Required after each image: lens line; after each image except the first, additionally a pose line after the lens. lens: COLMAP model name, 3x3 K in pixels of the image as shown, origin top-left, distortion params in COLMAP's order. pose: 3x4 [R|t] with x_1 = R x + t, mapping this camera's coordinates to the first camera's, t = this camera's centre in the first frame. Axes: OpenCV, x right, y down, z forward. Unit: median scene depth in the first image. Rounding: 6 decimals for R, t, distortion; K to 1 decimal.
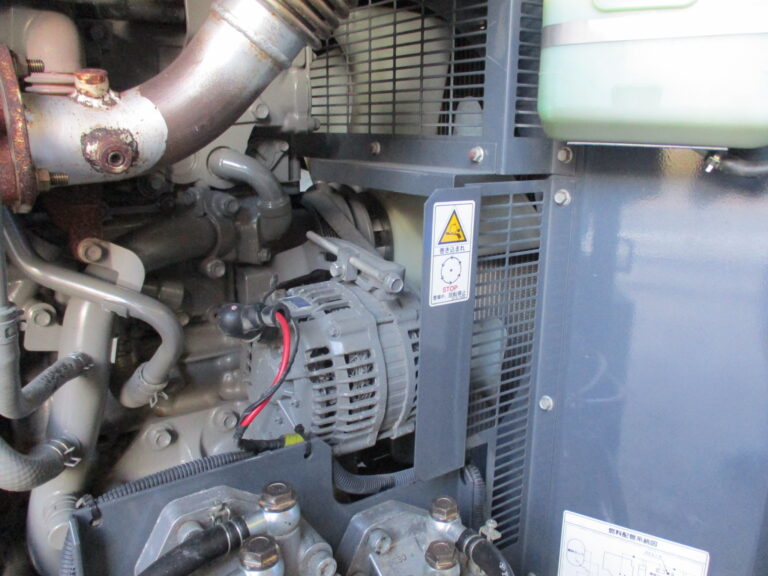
lens RADIAL K [[639.9, 0, 382.2], [0, 639.9, 287.3], [0, 0, 1]] dist [-0.024970, 0.003783]
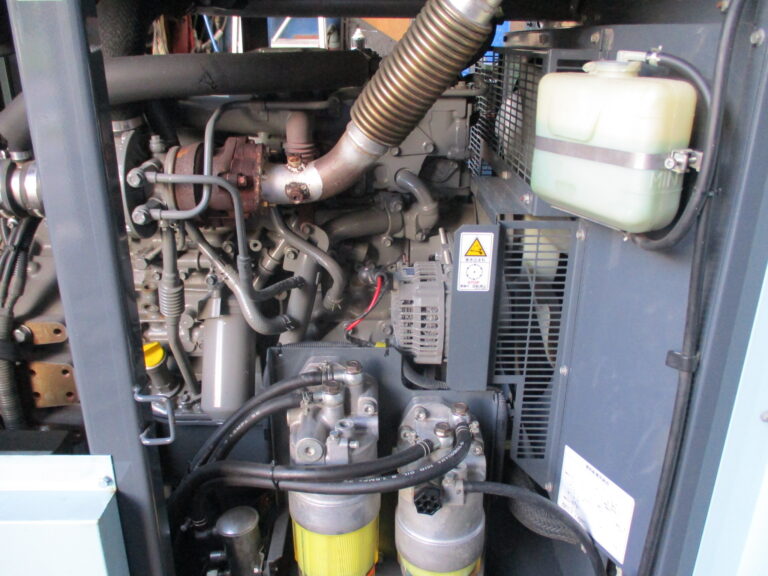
lens RADIAL K [[639.9, 0, 384.8], [0, 639.9, 288.2], [0, 0, 1]] dist [-0.024970, 0.003783]
pose [[0.821043, 0.207981, -0.531632, 0.785219], [-0.141560, 0.976361, 0.163342, -0.217758], [0.553037, -0.058853, 0.831076, -0.505909]]
